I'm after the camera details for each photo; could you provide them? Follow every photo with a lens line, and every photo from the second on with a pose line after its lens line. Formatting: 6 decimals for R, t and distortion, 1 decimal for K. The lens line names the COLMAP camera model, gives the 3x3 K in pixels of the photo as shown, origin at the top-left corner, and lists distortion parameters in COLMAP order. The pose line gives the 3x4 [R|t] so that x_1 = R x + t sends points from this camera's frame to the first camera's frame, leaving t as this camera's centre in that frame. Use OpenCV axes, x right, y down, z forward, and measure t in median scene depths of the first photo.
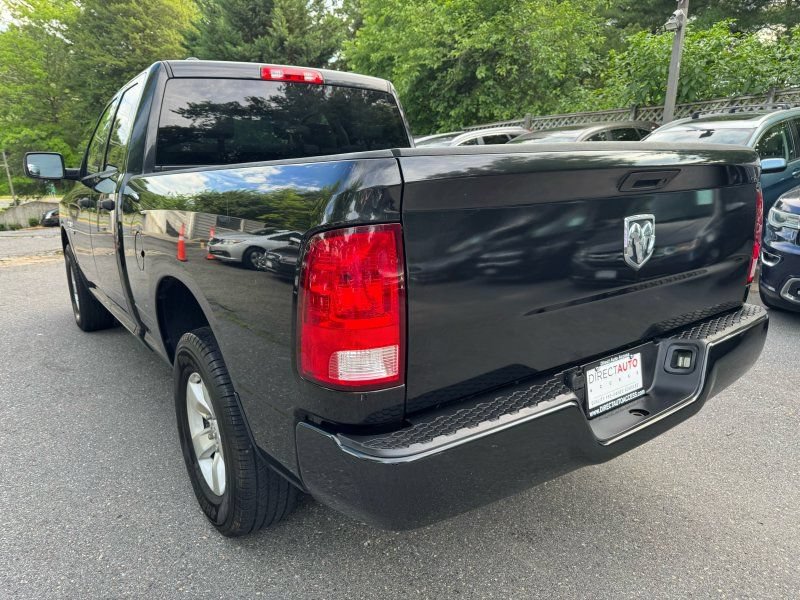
lens RADIAL K [[573.2, 0, 403.4], [0, 573.2, 296.7], [0, 0, 1]] dist [0.003143, -0.007048]
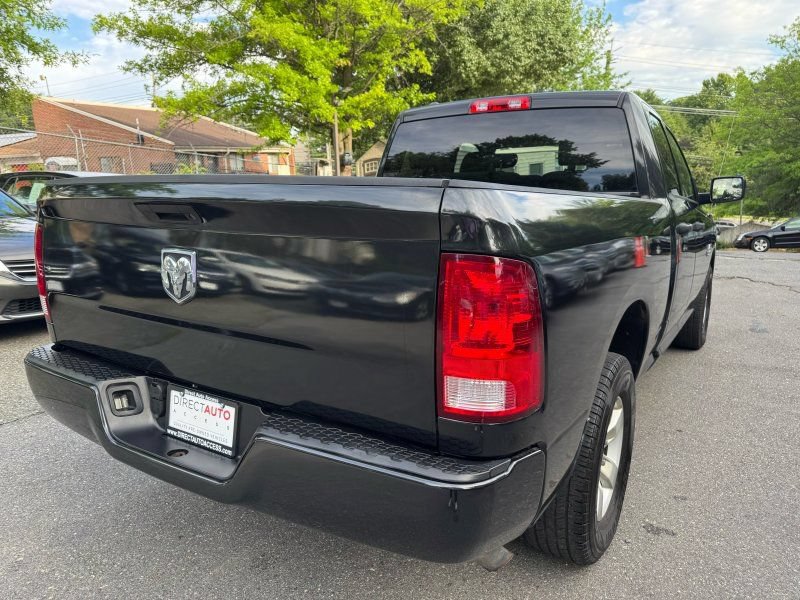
lens RADIAL K [[573.2, 0, 403.4], [0, 573.2, 296.7], [0, 0, 1]] dist [0.003143, -0.007048]
pose [[0.373092, 0.191130, -0.907894, 1.369666], [-0.224956, 0.967987, 0.111337, -0.243107], [0.900110, 0.162697, 0.404144, 0.904051]]
